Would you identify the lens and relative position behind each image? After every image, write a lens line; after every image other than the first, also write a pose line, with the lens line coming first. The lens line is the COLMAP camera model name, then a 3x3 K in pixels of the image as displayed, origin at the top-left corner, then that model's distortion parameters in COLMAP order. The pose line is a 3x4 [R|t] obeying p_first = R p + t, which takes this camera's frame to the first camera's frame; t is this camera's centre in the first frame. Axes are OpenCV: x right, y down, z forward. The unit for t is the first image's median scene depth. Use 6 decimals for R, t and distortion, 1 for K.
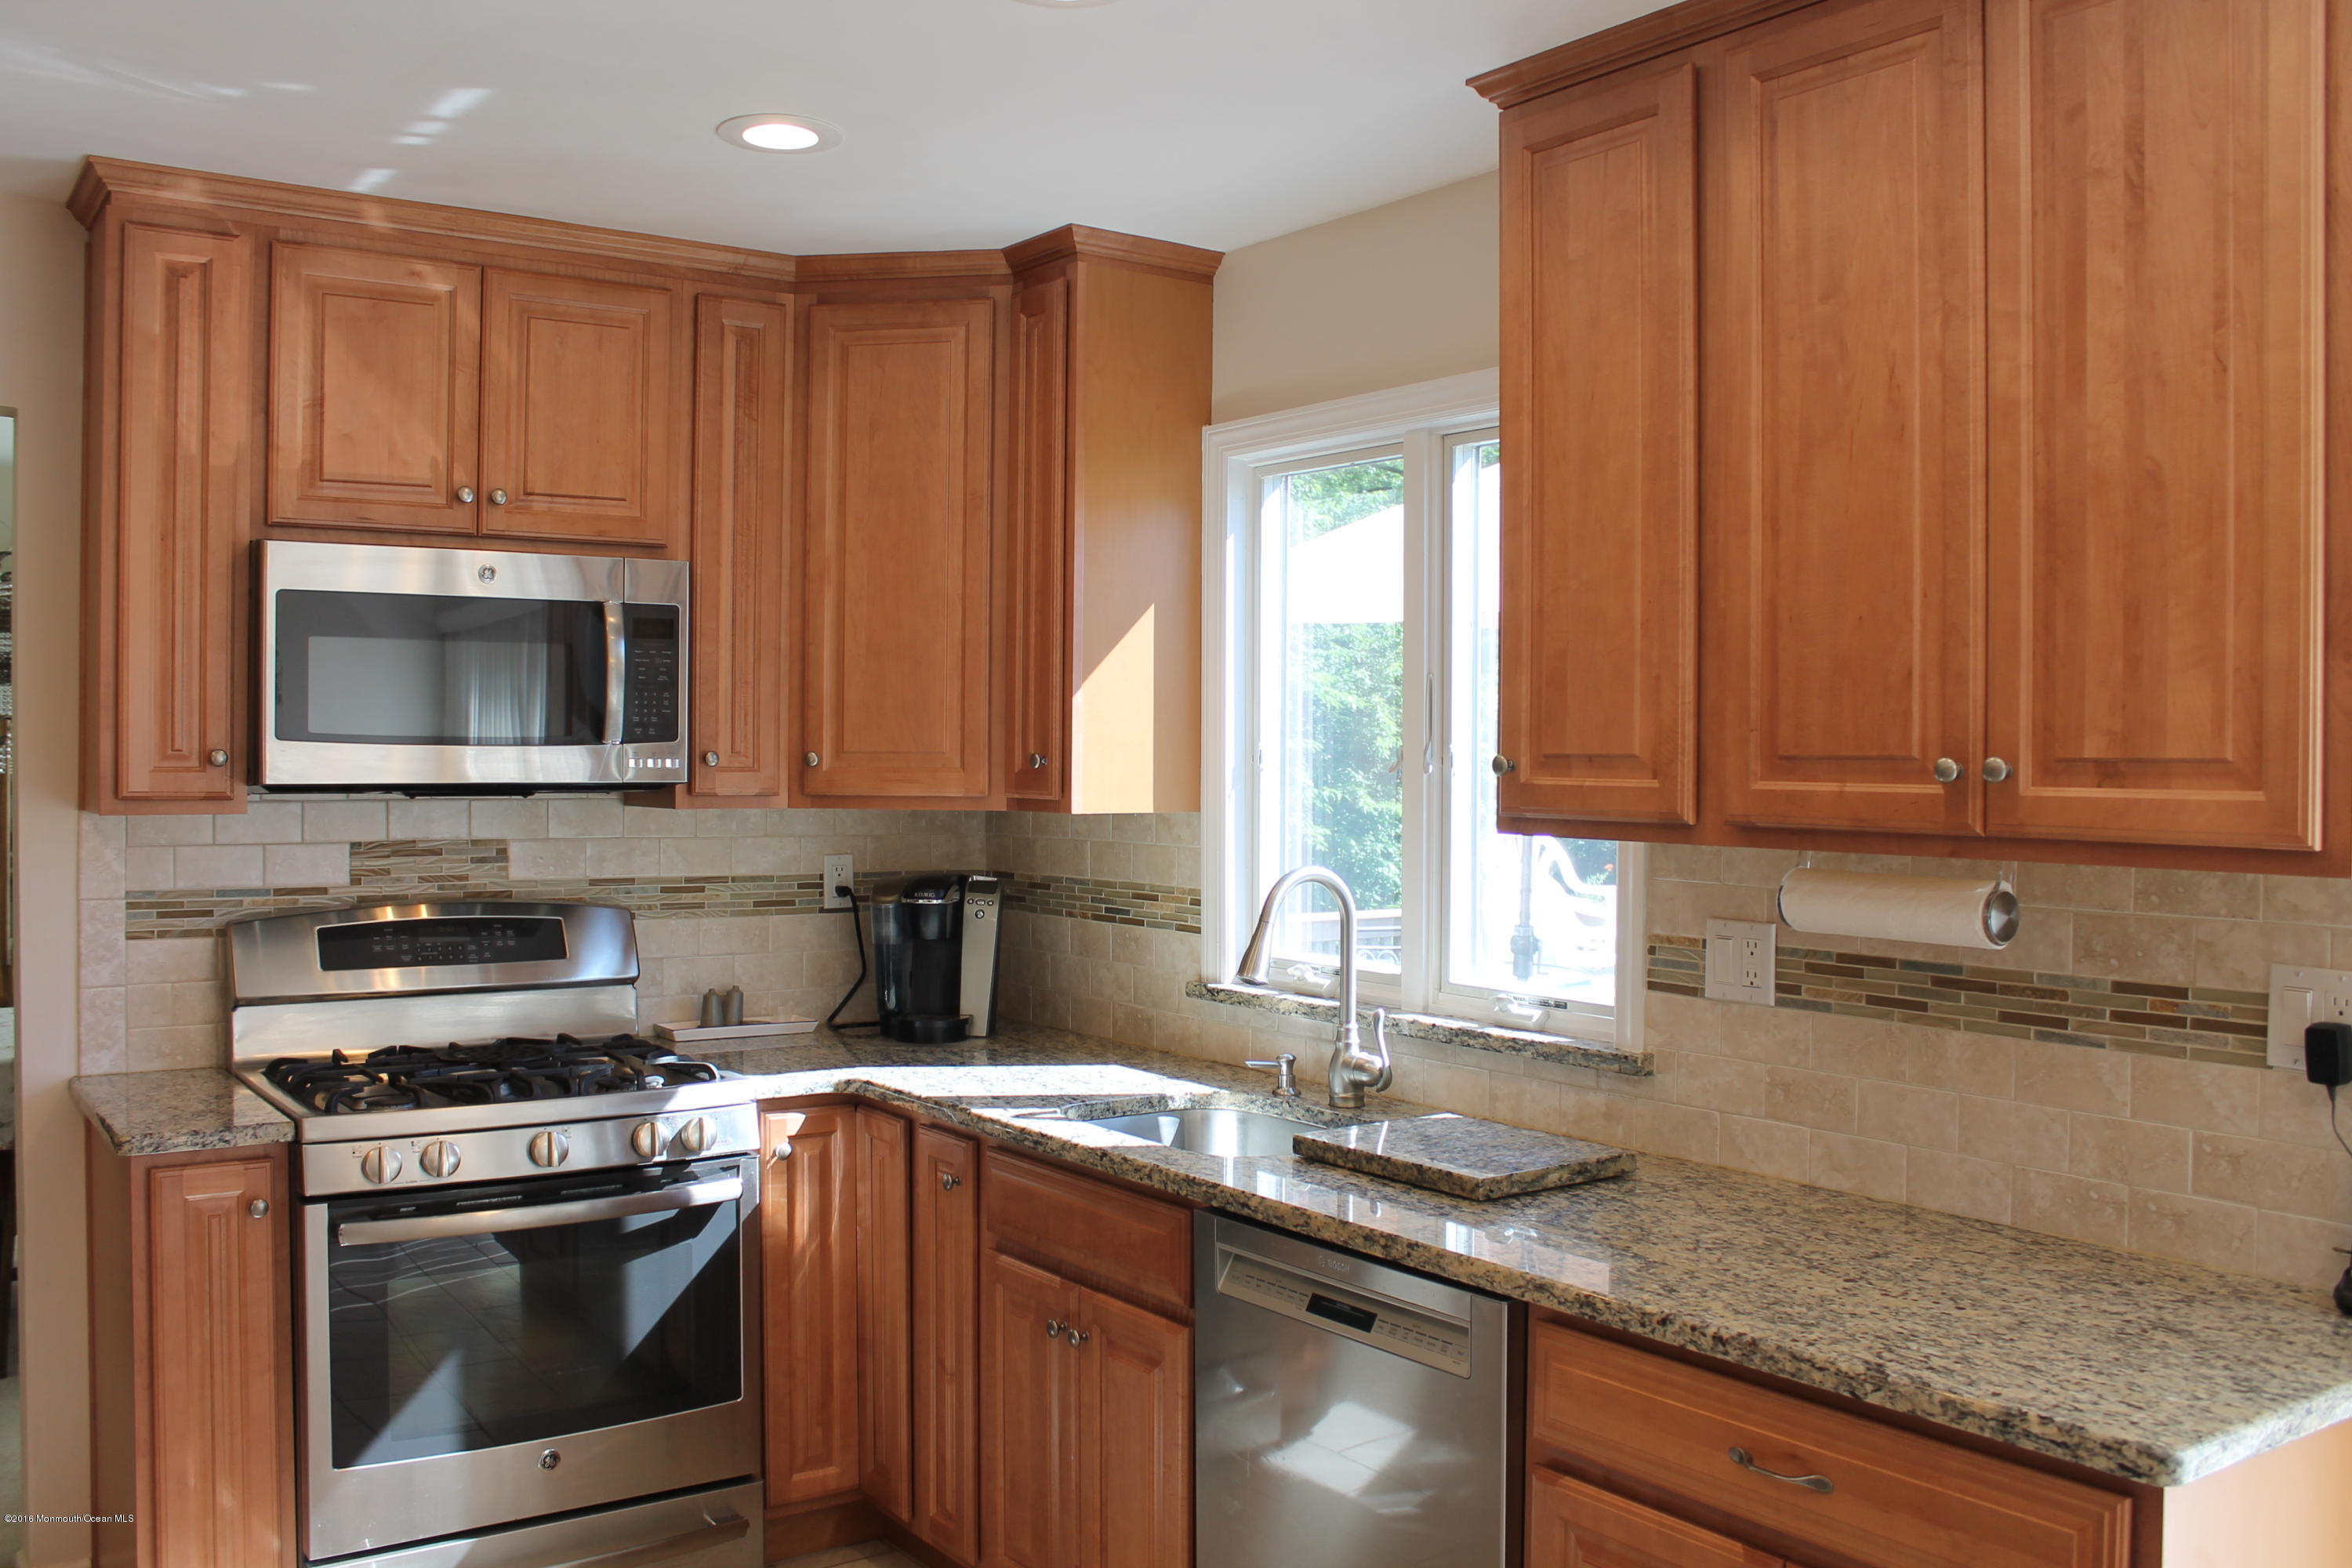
lens RADIAL K [[1976.4, 0, 1171.2], [0, 1976.4, 786.5], [0, 0, 1]] dist [-0.160993, 0.136349]
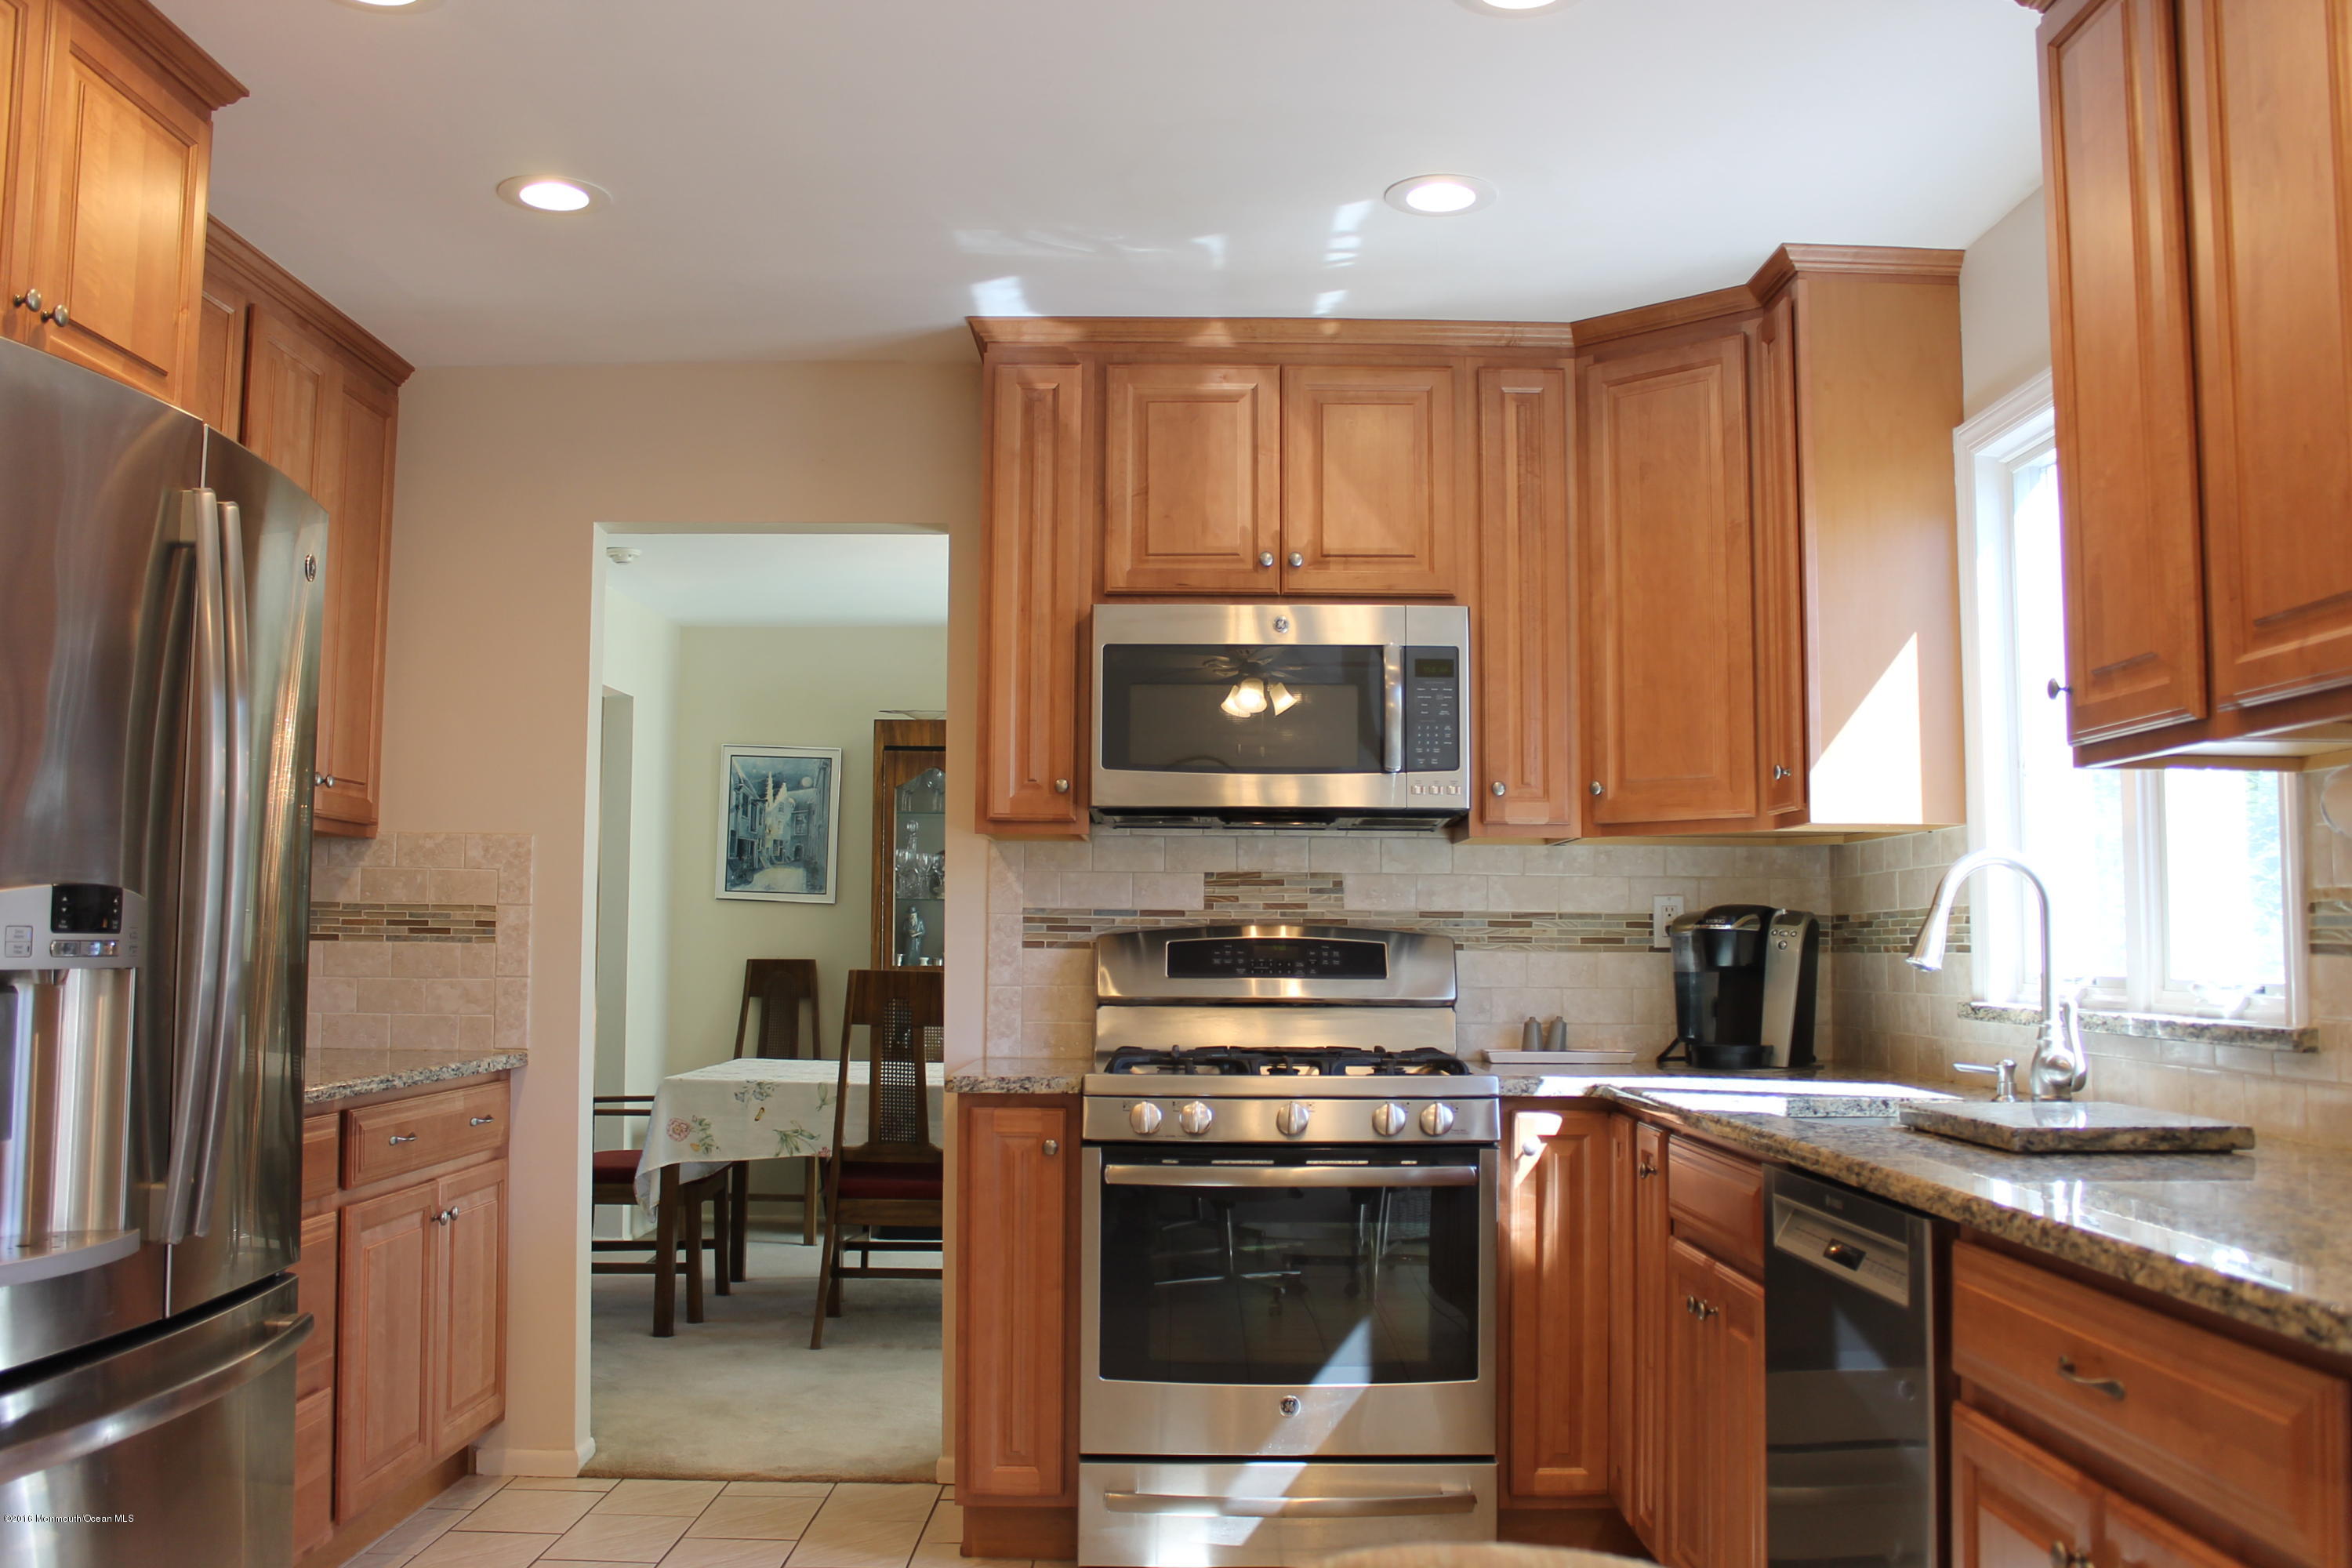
lens RADIAL K [[1976.4, 0, 1175.3], [0, 1976.4, 780.6], [0, 0, 1]] dist [-0.160993, 0.136349]
pose [[0.822389, -0.044082, -0.567216, 0.377682], [-0.009625, 0.995773, -0.091343, 0.132951], [0.568845, 0.080579, 0.818488, 0.022623]]
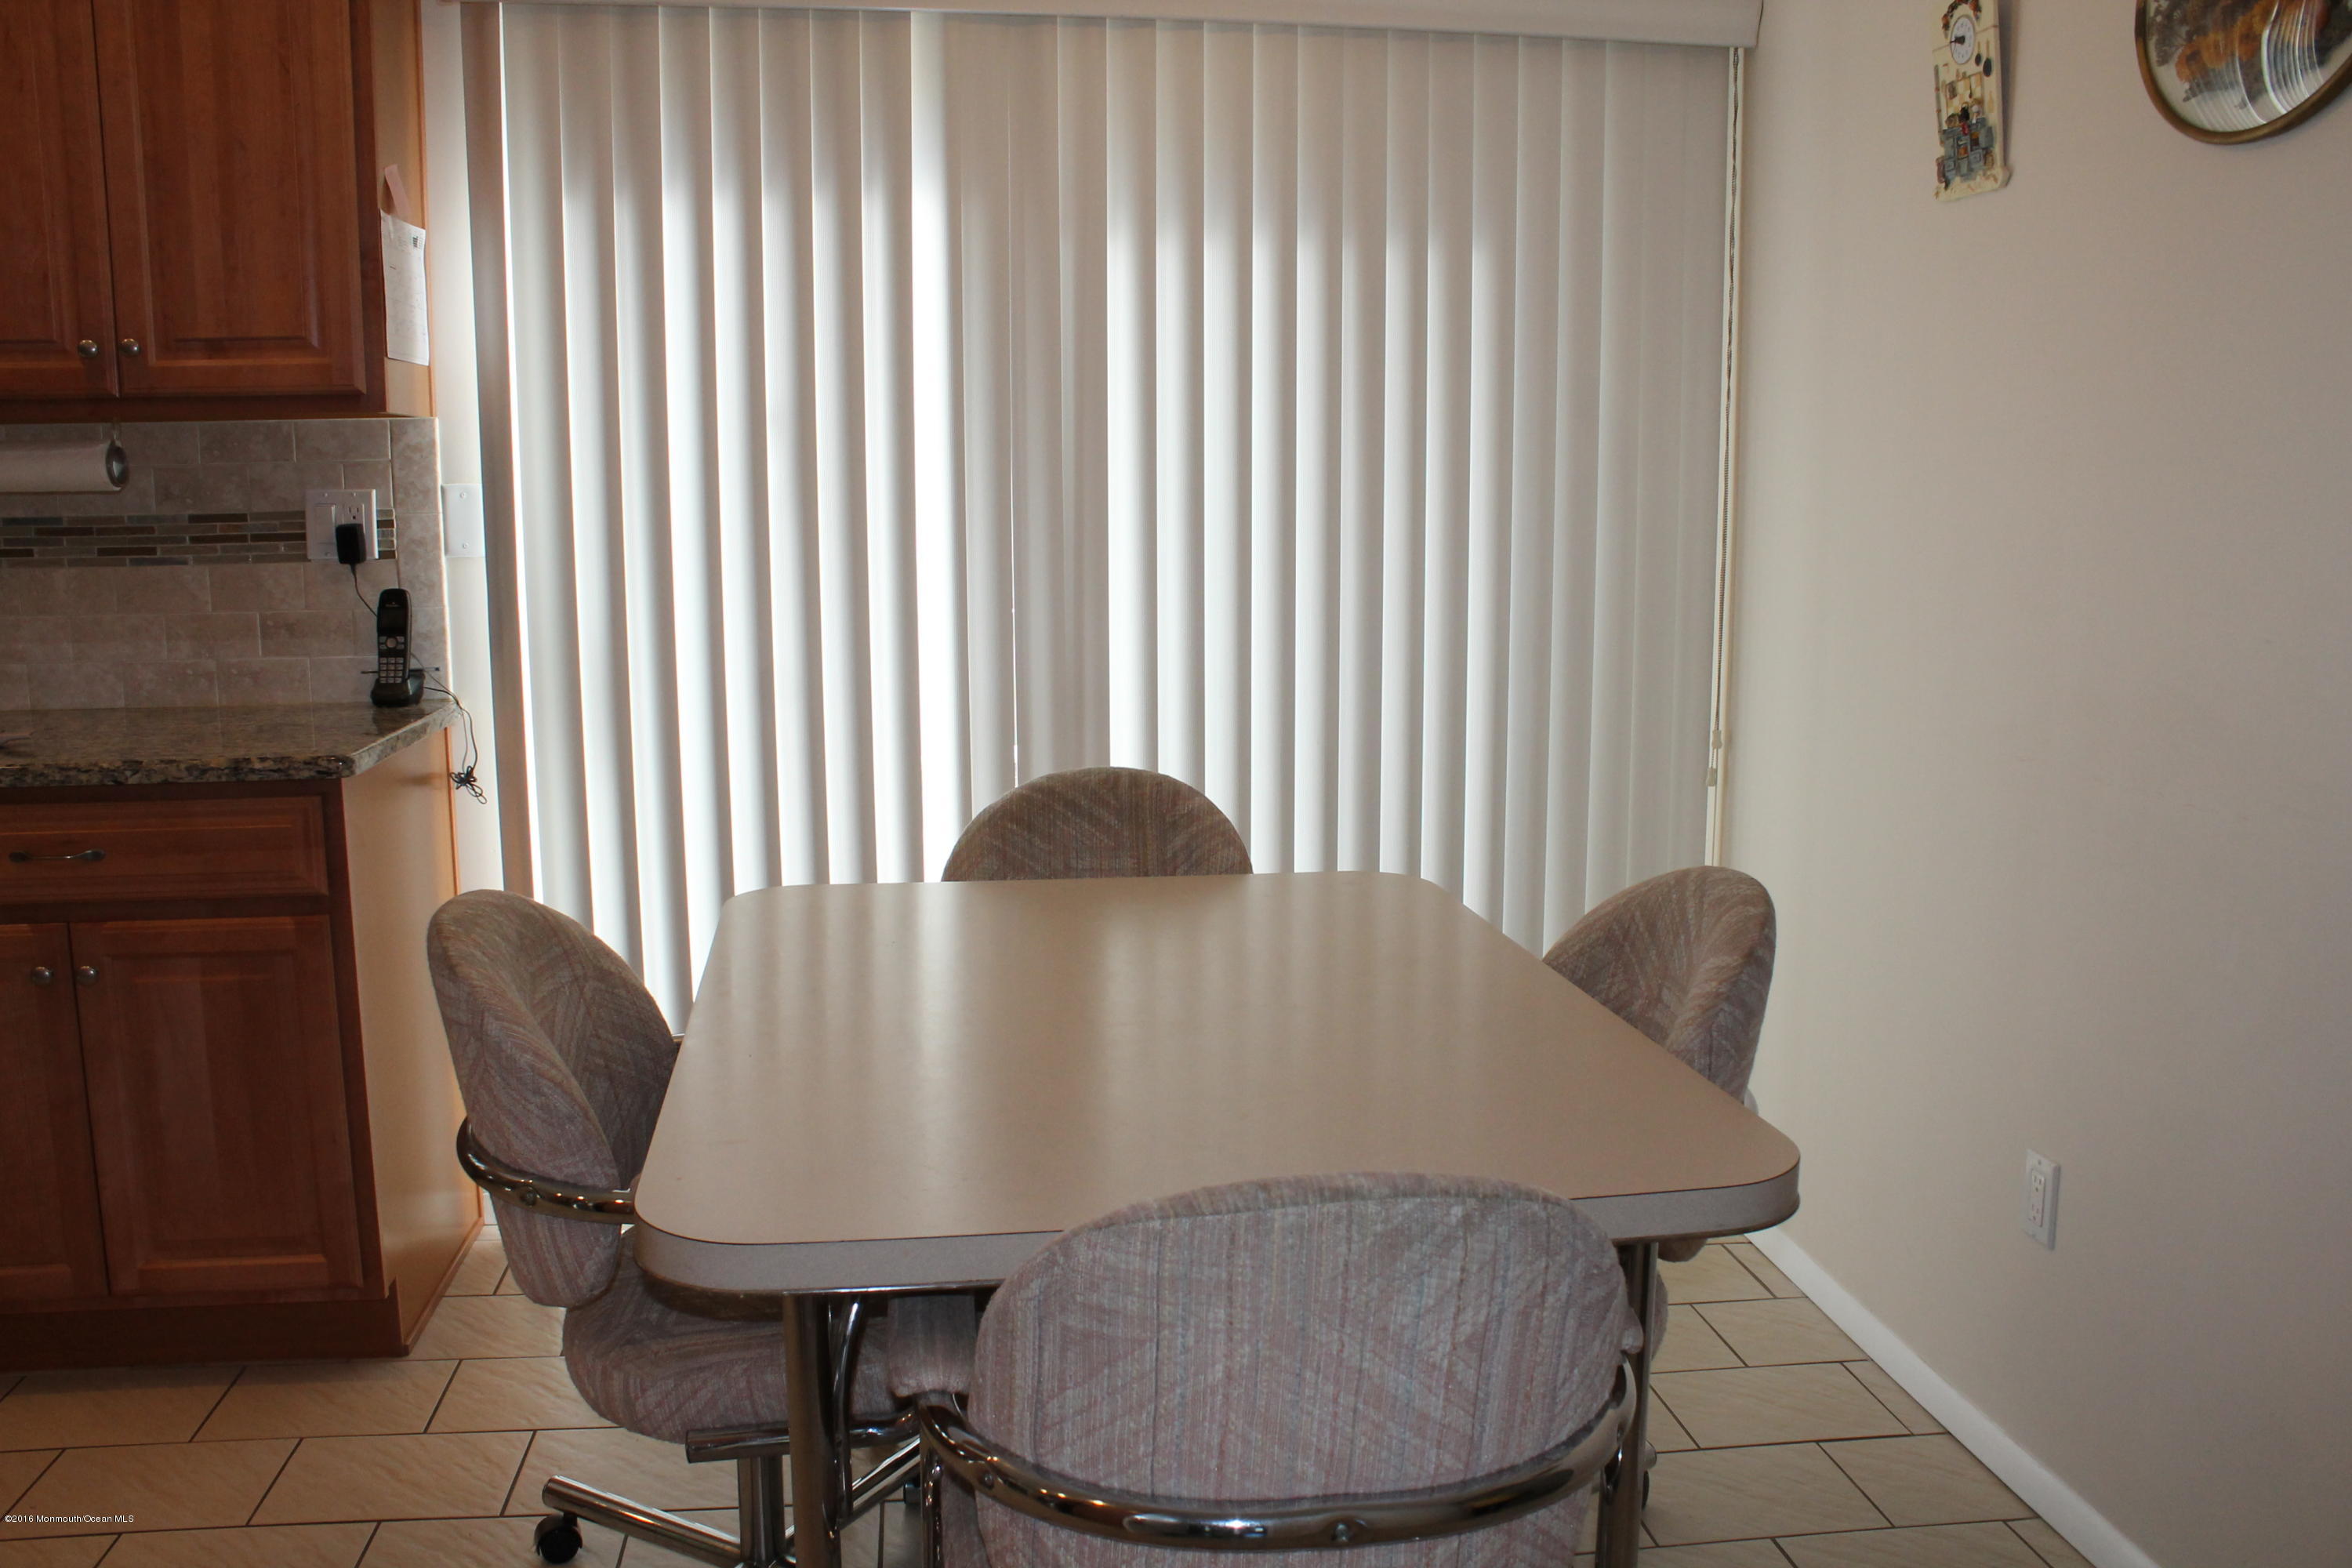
lens RADIAL K [[1976.4, 0, 1092.5], [0, 1976.4, 761.3], [0, 0, 1]] dist [-0.160993, 0.136349]
pose [[0.482959, -0.130705, 0.865833, -0.385048], [0.015967, 0.989947, 0.140535, 0.088052], [-0.875497, -0.054048, 0.480191, -0.225602]]
